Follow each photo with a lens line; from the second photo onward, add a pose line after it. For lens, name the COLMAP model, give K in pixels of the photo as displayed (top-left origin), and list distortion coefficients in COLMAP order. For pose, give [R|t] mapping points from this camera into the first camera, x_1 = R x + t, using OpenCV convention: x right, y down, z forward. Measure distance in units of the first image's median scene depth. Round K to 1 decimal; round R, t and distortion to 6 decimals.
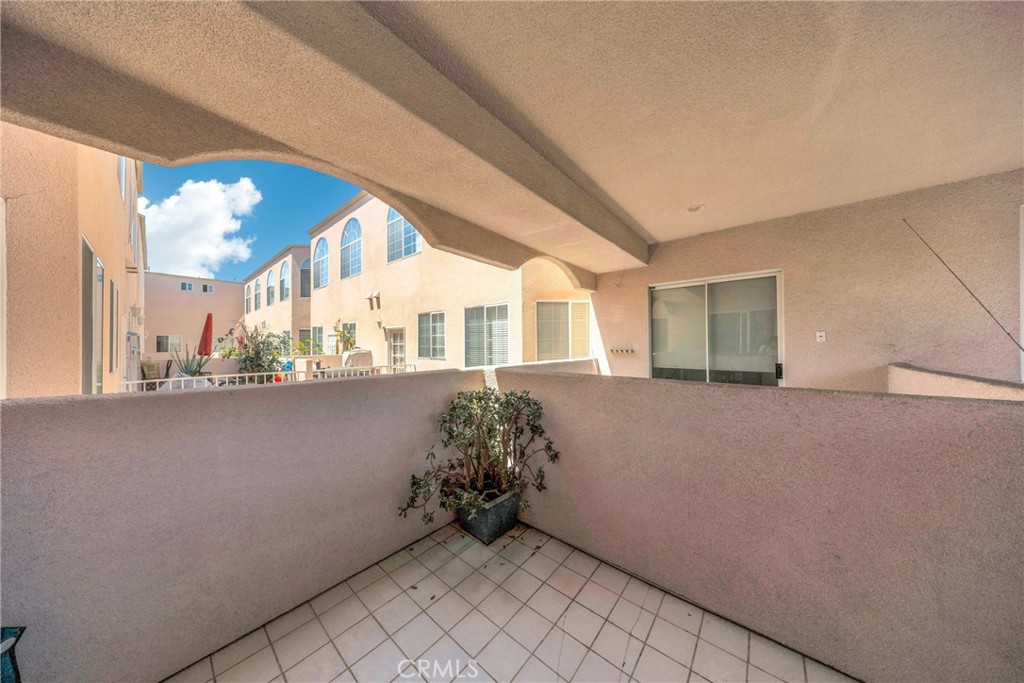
lens RADIAL K [[297.7, 0, 512.0], [0, 297.7, 341.5], [0, 0, 1]] dist [-0.000287, -0.000048]
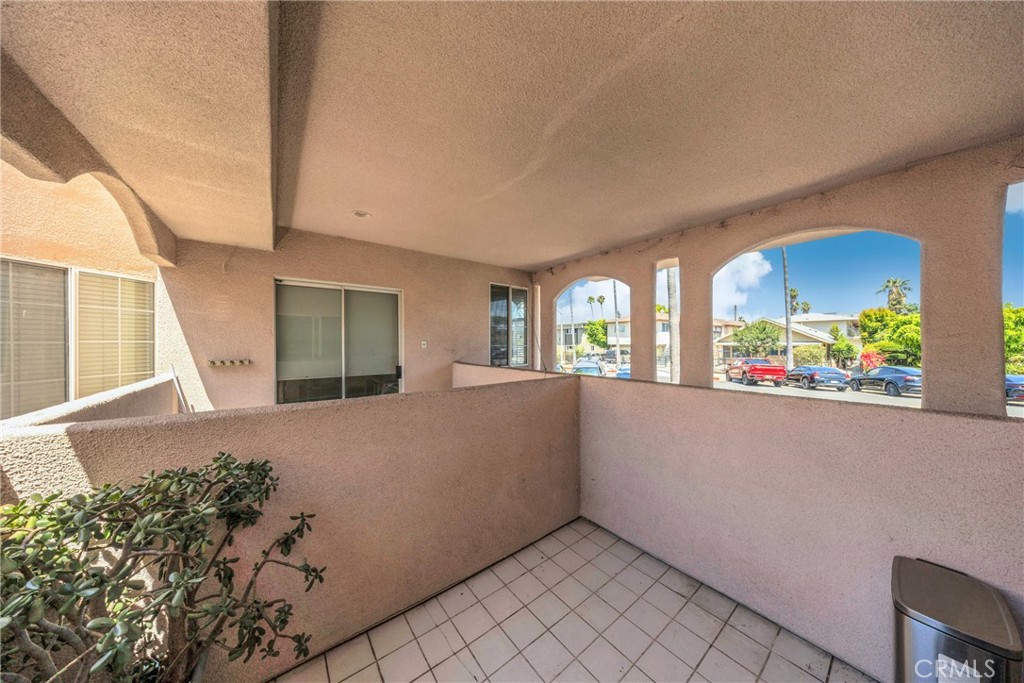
lens RADIAL K [[313.6, 0, 512.0], [0, 313.6, 341.5], [0, 0, 1]] dist [-0.000331, -0.000030]
pose [[0.219671, 0.010363, 0.975519, -0.260528], [-0.006562, 0.999937, -0.009144, -0.018354], [-0.975552, -0.004393, 0.219725, 0.265104]]
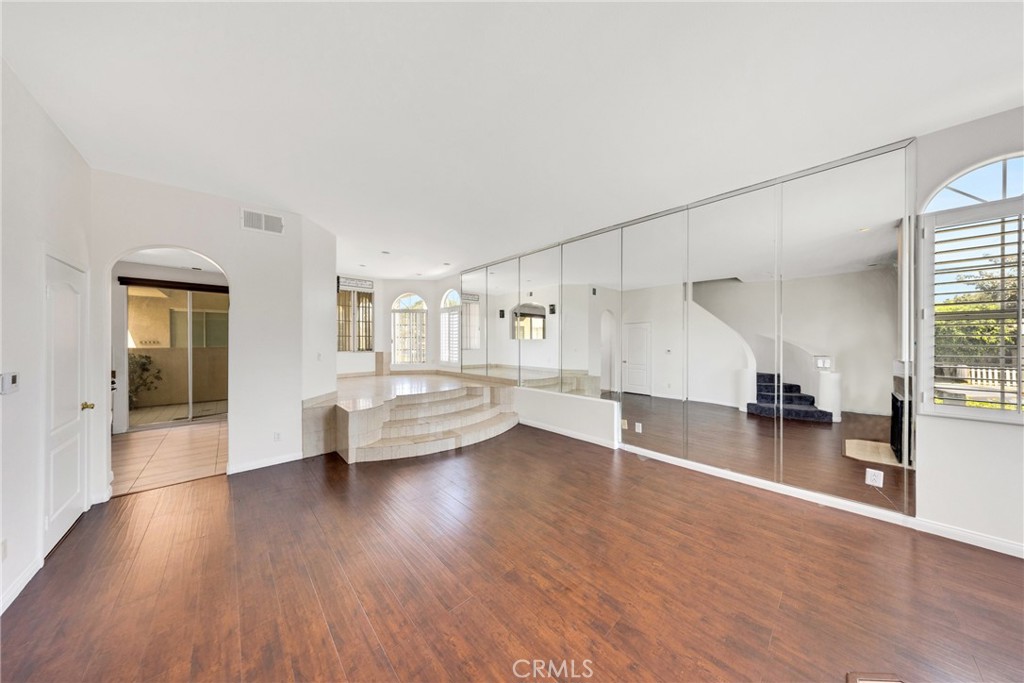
lens RADIAL K [[307.3, 0, 514.3], [0, 307.3, 346.2], [0, 0, 1]] dist [-0.003647, -0.000032]
pose [[0.113661, -0.005393, 0.993505, -1.572009], [-0.015035, 0.999861, 0.007147, 0.010954], [-0.993406, -0.015749, 0.113564, -1.808682]]
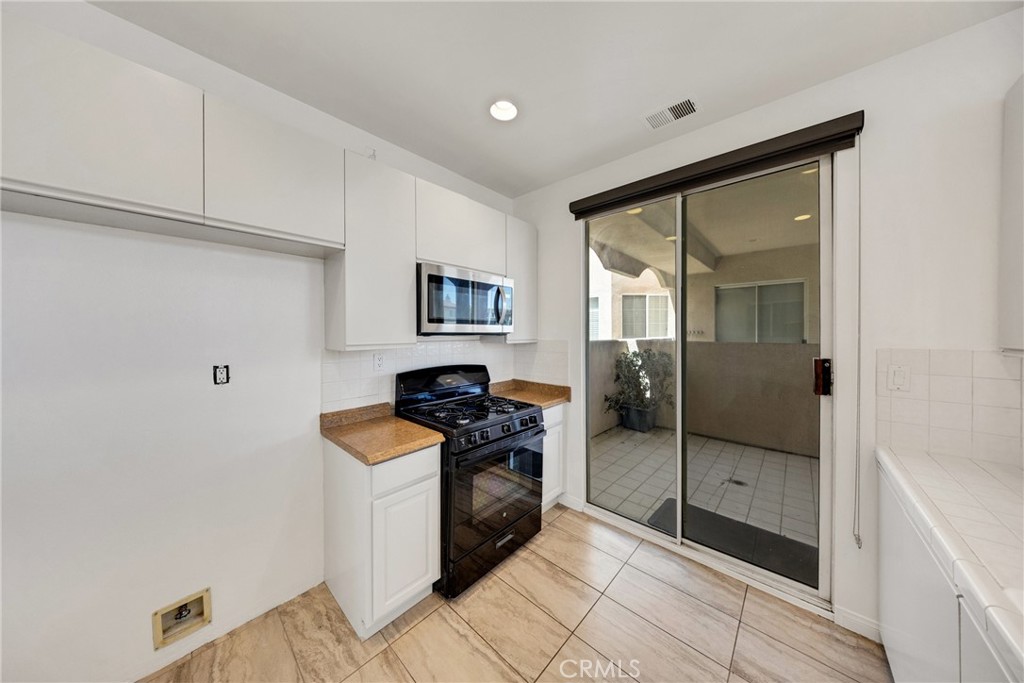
lens RADIAL K [[310.1, 0, 530.1], [0, 310.1, 332.7], [0, 0, 1]] dist [0.000606, -0.003863]
pose [[0.999958, 0.005683, -0.007133, -0.511021], [-0.005554, 0.999824, 0.017931, 0.016335], [0.007234, -0.017891, 0.999814, -0.604558]]
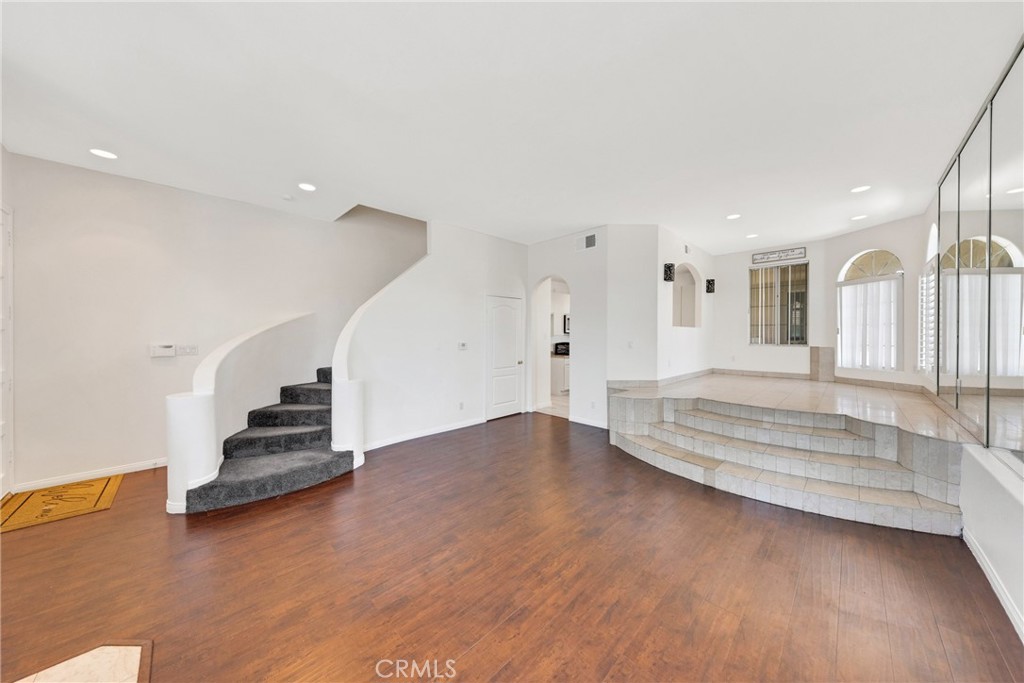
lens RADIAL K [[338.8, 0, 506.5], [0, 338.8, 335.7], [0, 0, 1]] dist [-0.000516, -0.000149]
pose [[0.994541, 0.012003, -0.103657, -0.859289], [-0.010322, 0.999807, 0.016735, 0.015118], [0.103838, -0.015573, 0.994472, -2.389068]]
